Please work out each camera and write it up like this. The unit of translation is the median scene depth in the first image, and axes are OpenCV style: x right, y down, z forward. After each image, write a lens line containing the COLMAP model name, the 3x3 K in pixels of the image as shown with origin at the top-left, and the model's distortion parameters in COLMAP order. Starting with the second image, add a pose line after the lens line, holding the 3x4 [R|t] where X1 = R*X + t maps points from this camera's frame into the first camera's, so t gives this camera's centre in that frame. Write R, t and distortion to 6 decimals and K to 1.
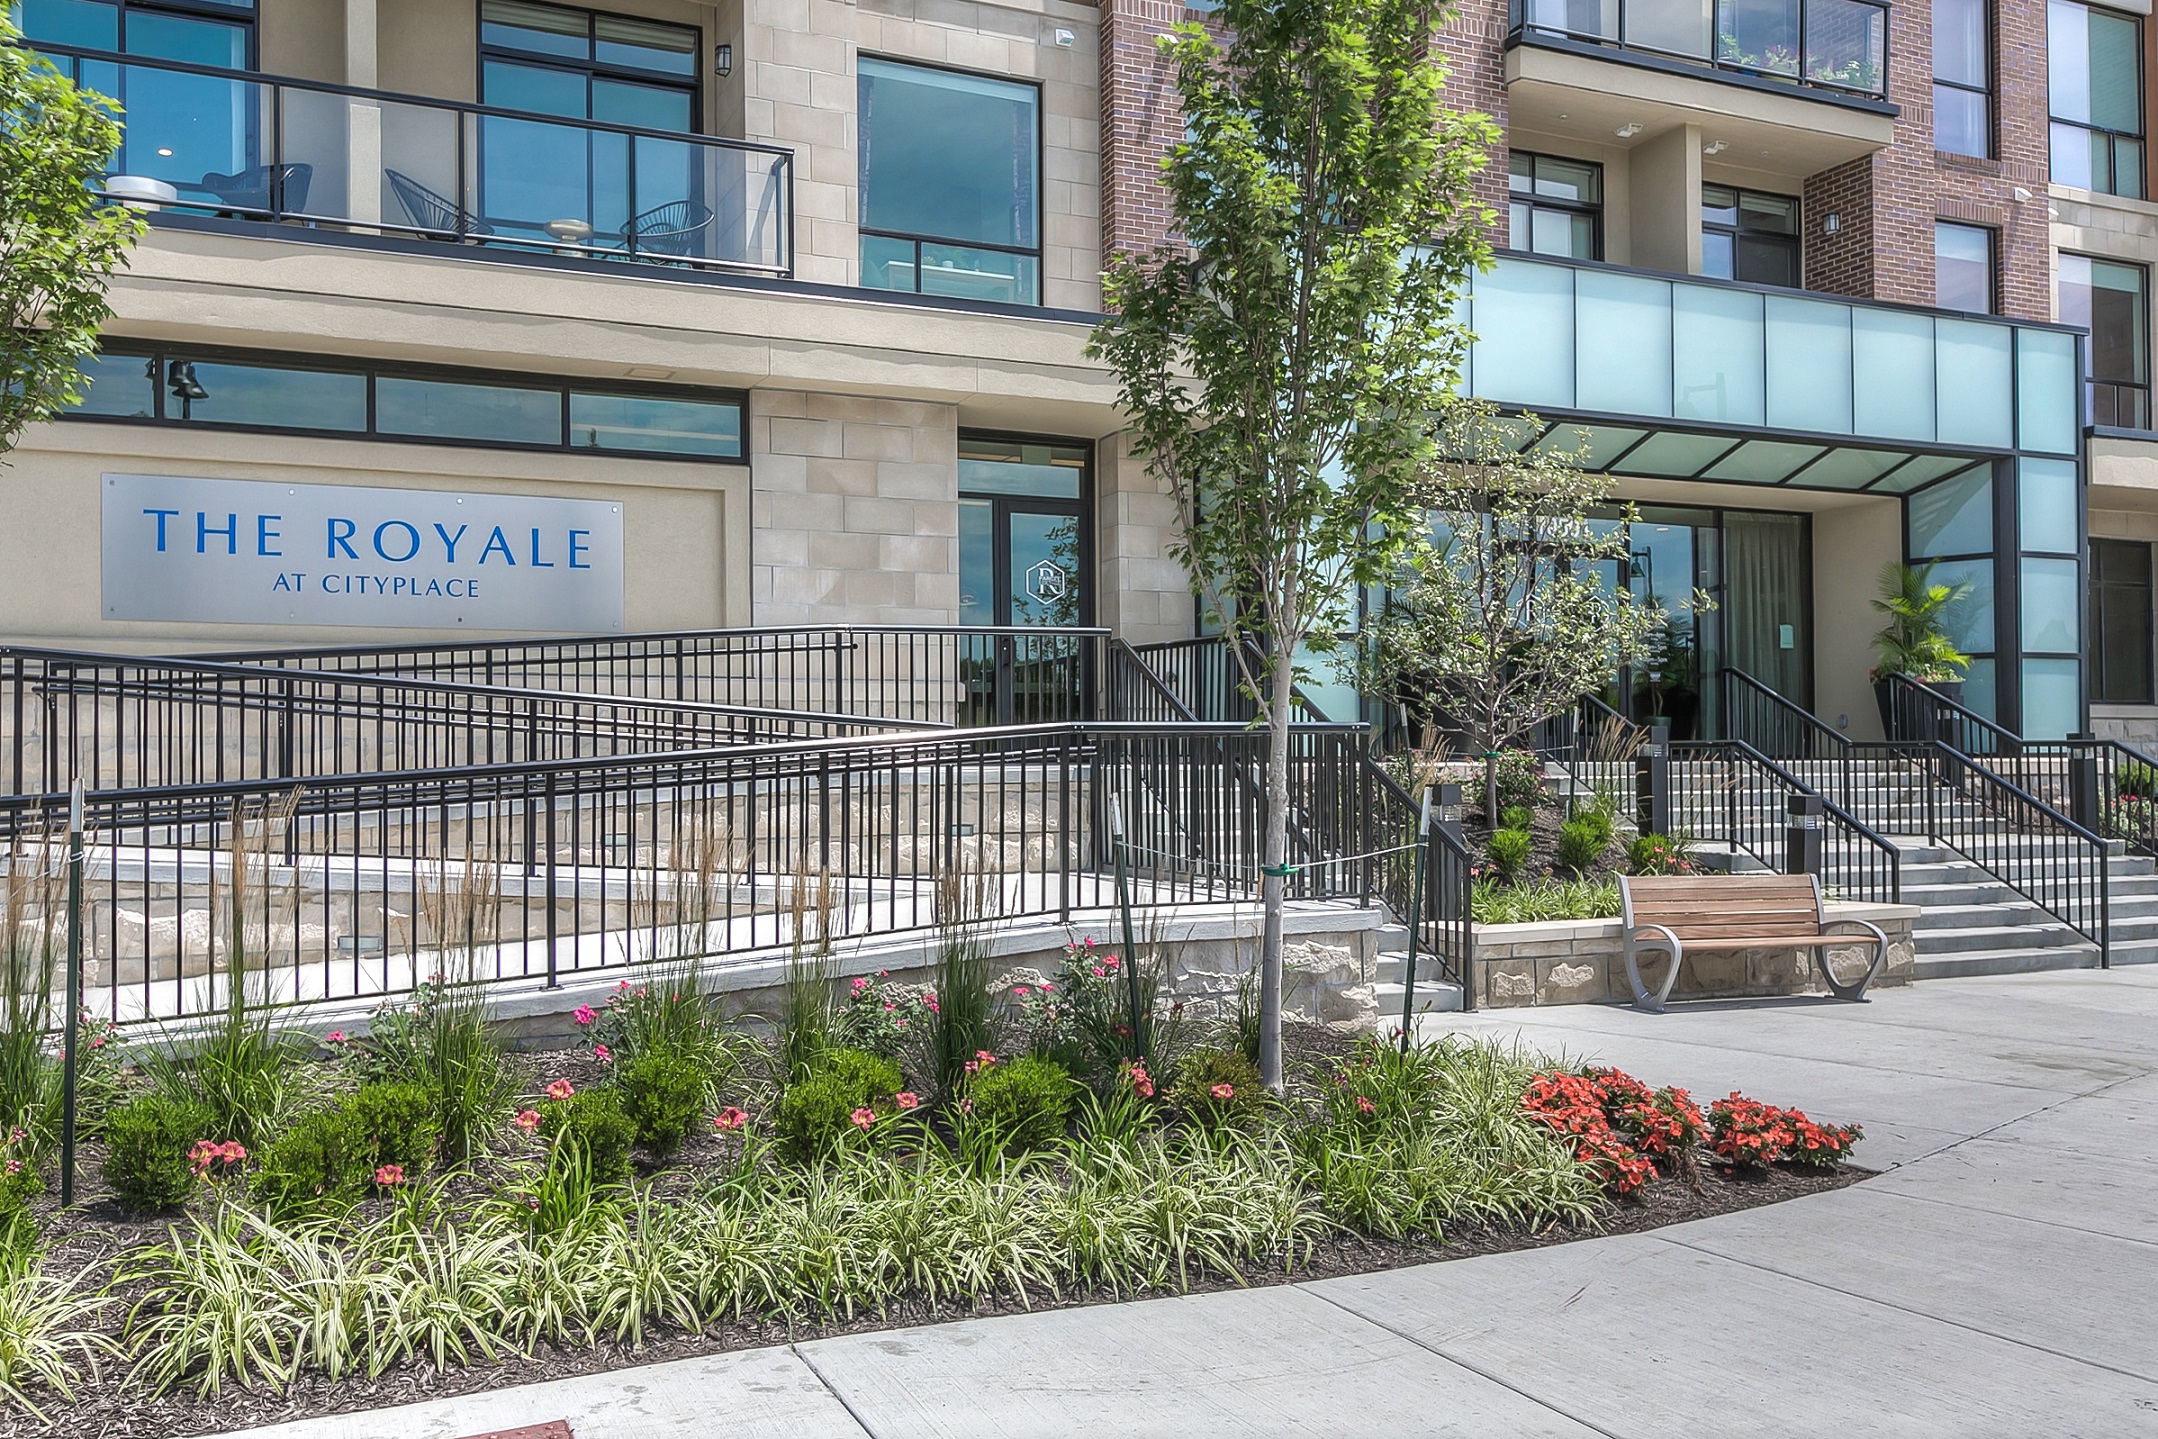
lens RADIAL K [[1754.8, 0, 1079.9], [0, 1754.8, 719.1], [0, 0, 1]] dist [-0.009993, -0.012776]
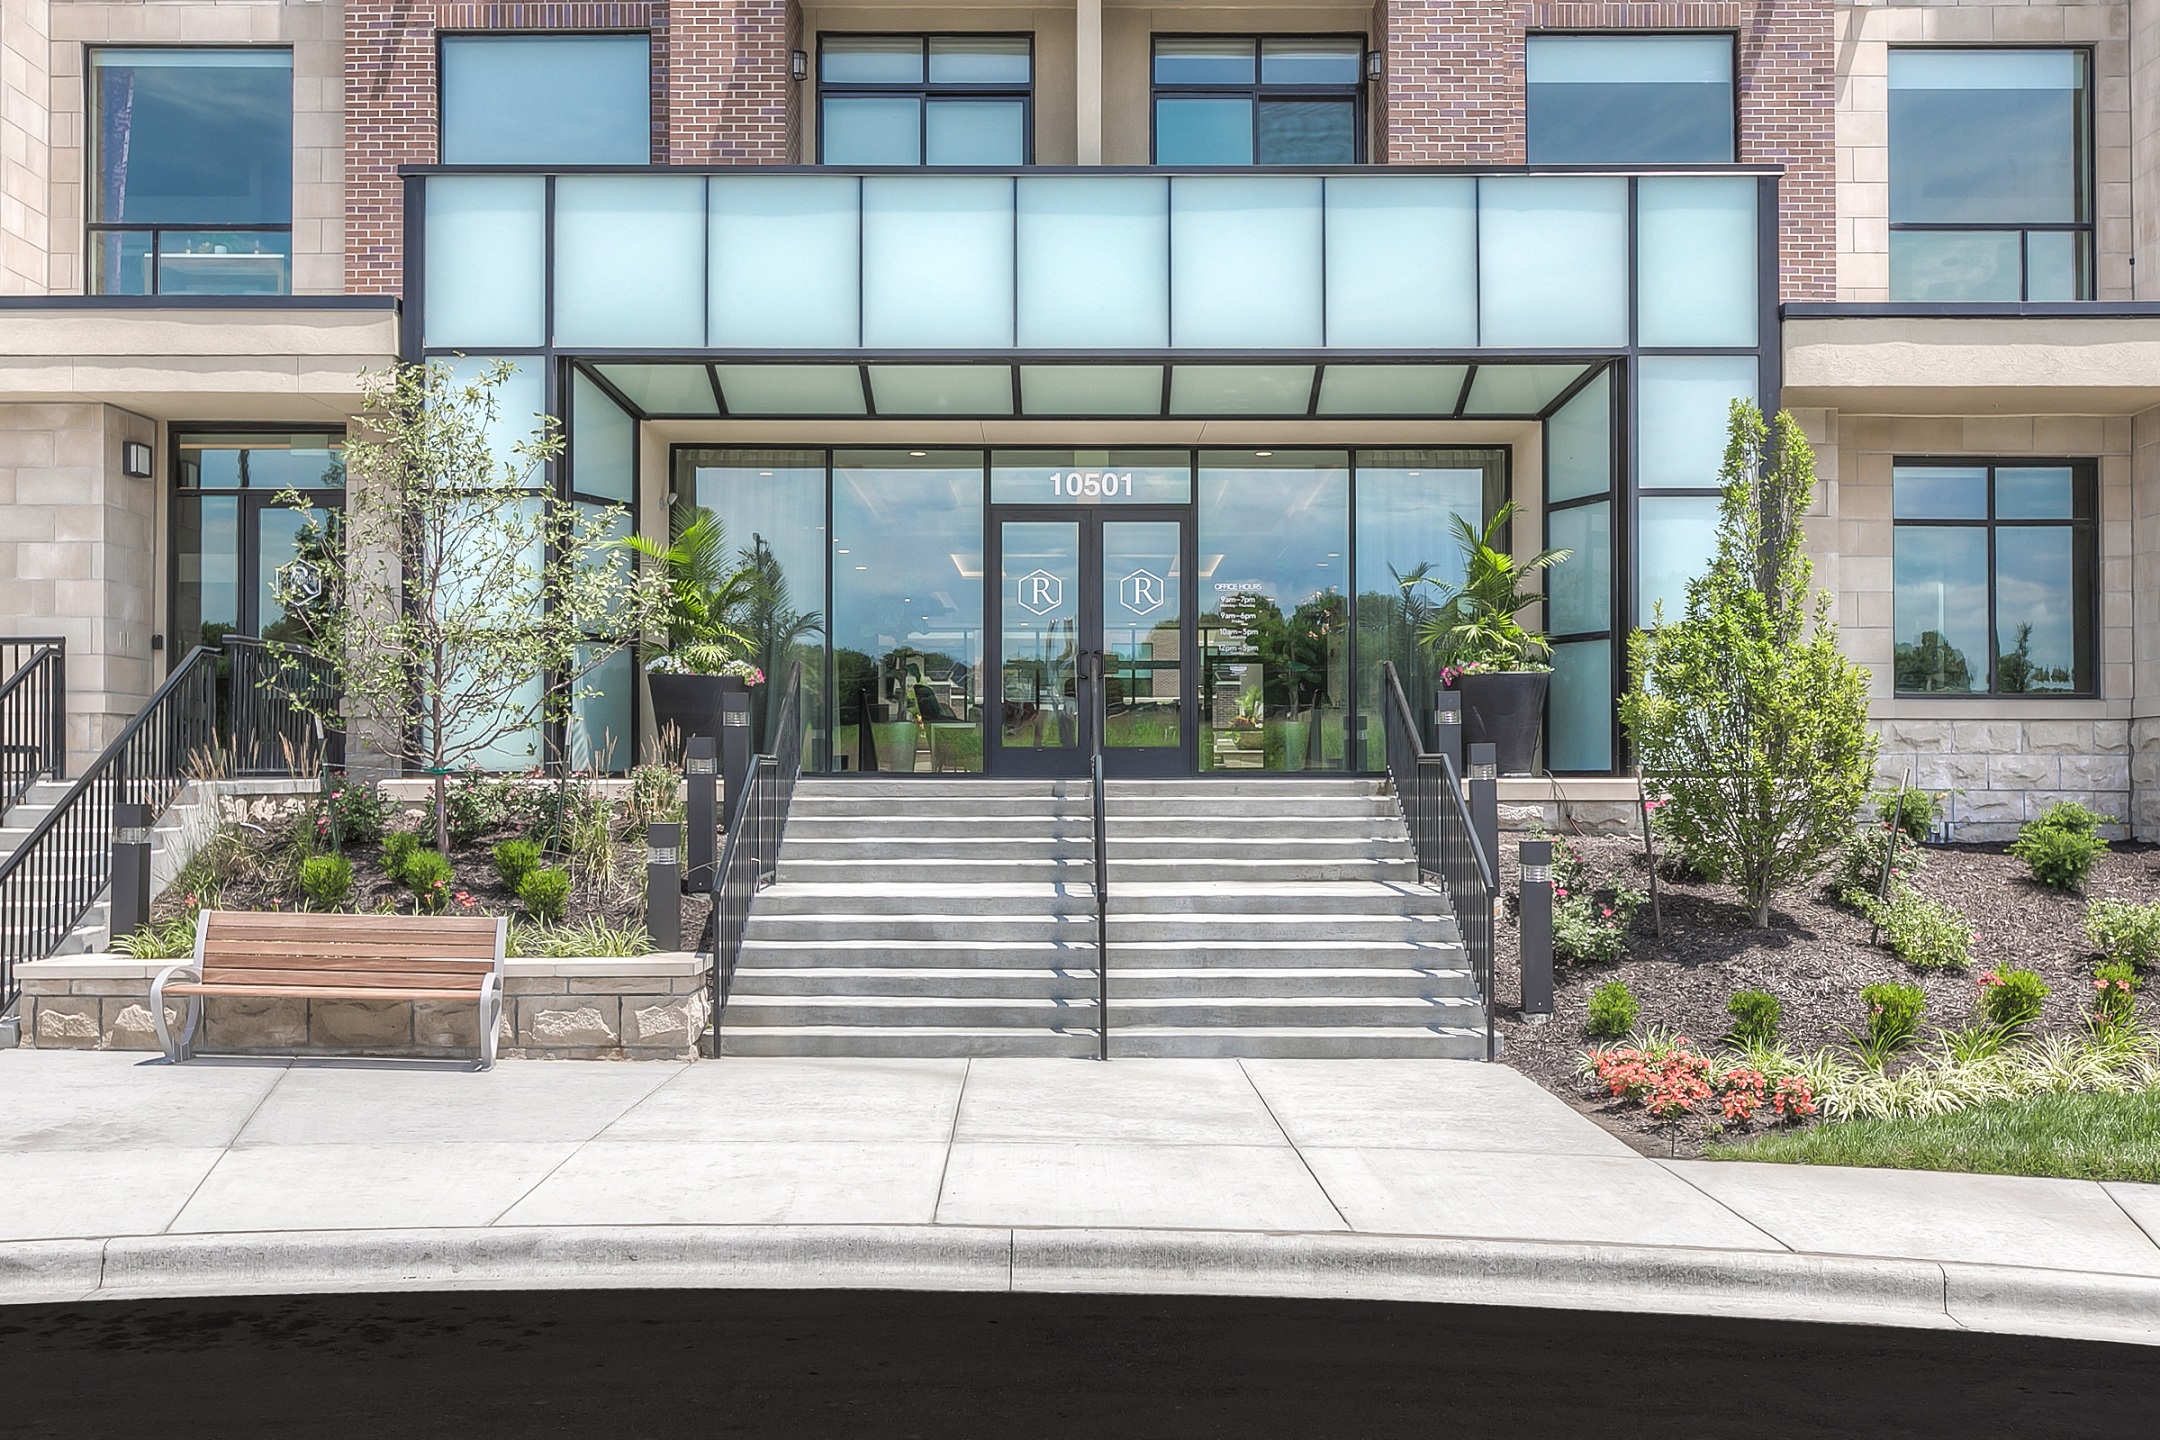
lens RADIAL K [[2124.6, 0, 1130.6], [0, 2124.6, 714.9], [0, 0, 1]] dist [-0.011090, 0.000000]
pose [[0.918032, -0.005880, -0.396464, 0.902028], [0.004035, 0.999977, -0.005487, -0.000315], [0.396487, 0.003438, 0.918034, 0.160132]]
